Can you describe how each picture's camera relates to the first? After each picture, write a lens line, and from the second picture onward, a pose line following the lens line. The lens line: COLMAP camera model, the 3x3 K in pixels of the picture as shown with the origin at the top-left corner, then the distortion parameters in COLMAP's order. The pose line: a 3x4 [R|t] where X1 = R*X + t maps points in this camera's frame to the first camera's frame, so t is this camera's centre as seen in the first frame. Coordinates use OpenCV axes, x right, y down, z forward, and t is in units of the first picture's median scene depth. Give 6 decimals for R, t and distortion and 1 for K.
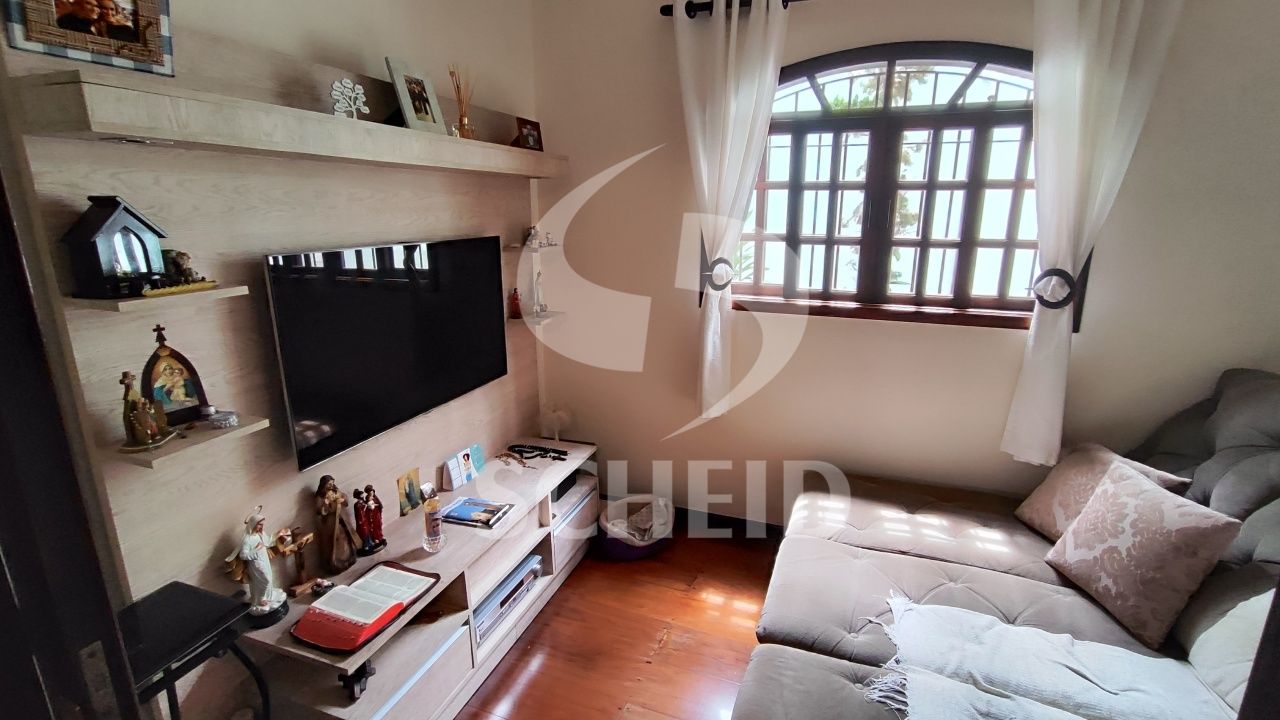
lens RADIAL K [[599.3, 0, 640.0], [0, 599.3, 360.0], [0, 0, 1]] dist [0.002186, 0.000083]
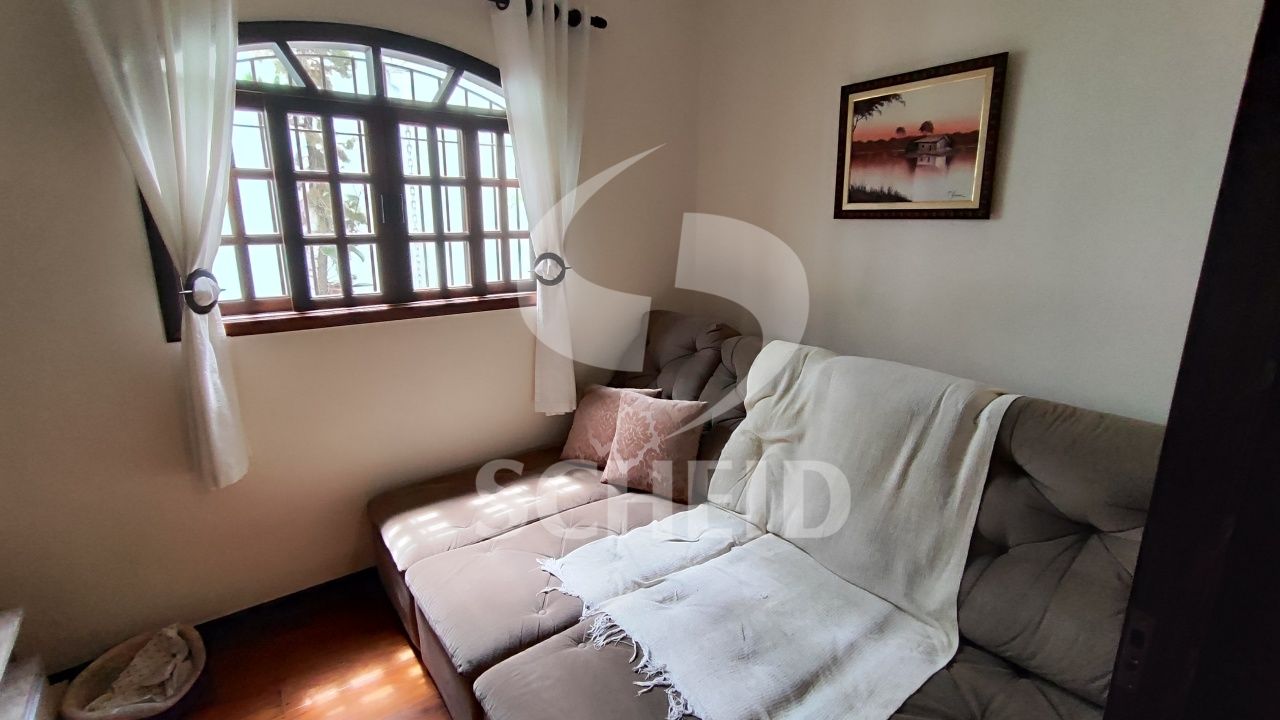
lens RADIAL K [[614.8, 0, 640.0], [0, 614.8, 360.0], [0, 0, 1]] dist [-0.002518, 0.000005]
pose [[0.503542, -0.205612, 0.839148, -0.288660], [0.211605, 0.971037, 0.110952, -0.037820], [-0.837657, 0.121699, 0.532466, 0.191239]]
